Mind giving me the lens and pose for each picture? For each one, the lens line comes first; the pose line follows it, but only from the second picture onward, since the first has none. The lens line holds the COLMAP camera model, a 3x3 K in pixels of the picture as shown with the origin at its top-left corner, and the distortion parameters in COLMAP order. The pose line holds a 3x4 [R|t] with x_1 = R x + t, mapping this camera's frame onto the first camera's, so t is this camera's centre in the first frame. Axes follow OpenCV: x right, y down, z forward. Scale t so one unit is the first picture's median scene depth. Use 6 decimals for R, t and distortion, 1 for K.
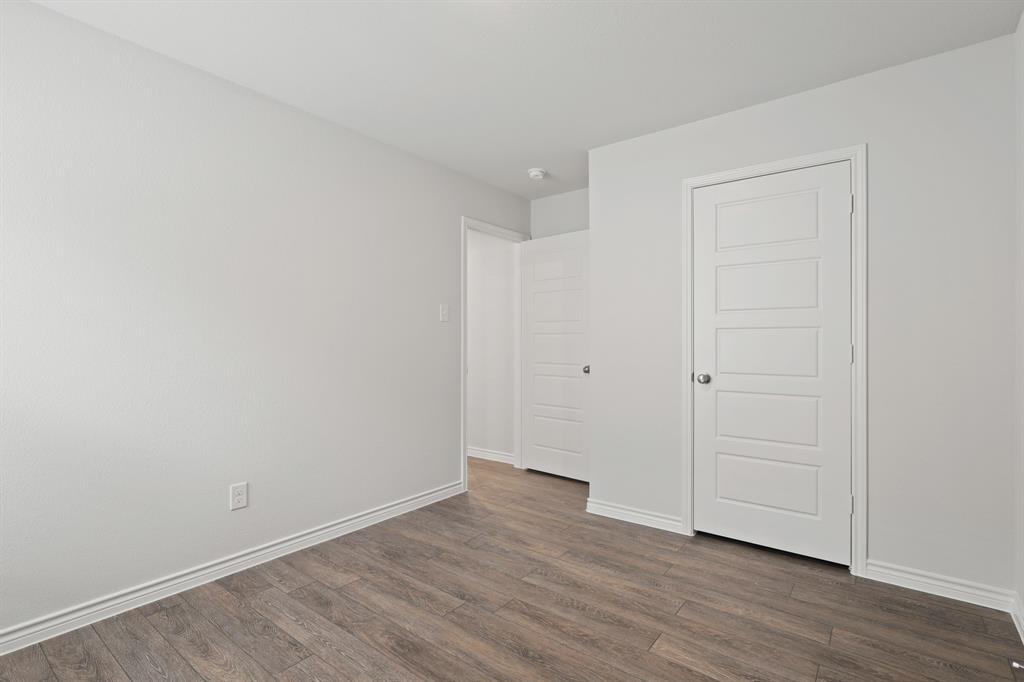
lens RADIAL K [[478.5, 0, 514.3], [0, 478.5, 337.3], [0, 0, 1]] dist [0.017626, 0.000518]
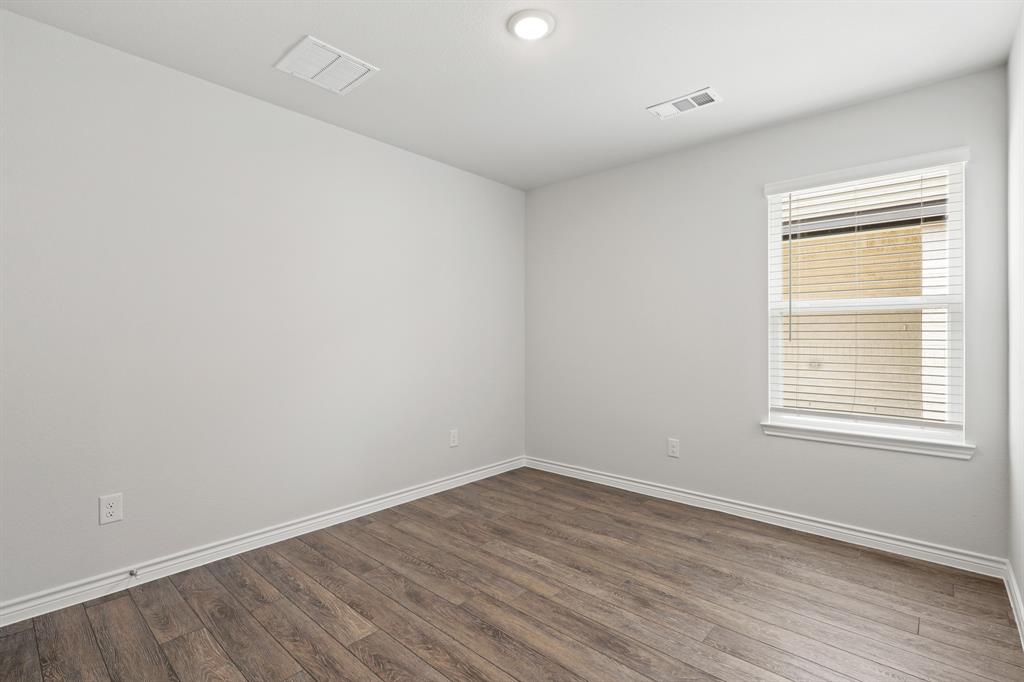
lens RADIAL K [[478.5, 0, 514.3], [0, 478.5, 337.3], [0, 0, 1]] dist [0.017626, 0.000518]
pose [[-0.997494, -0.000798, 0.070747, -0.088277], [-0.001135, 0.999988, -0.004731, 0.015670], [-0.070742, -0.004800, -0.997483, 1.989347]]
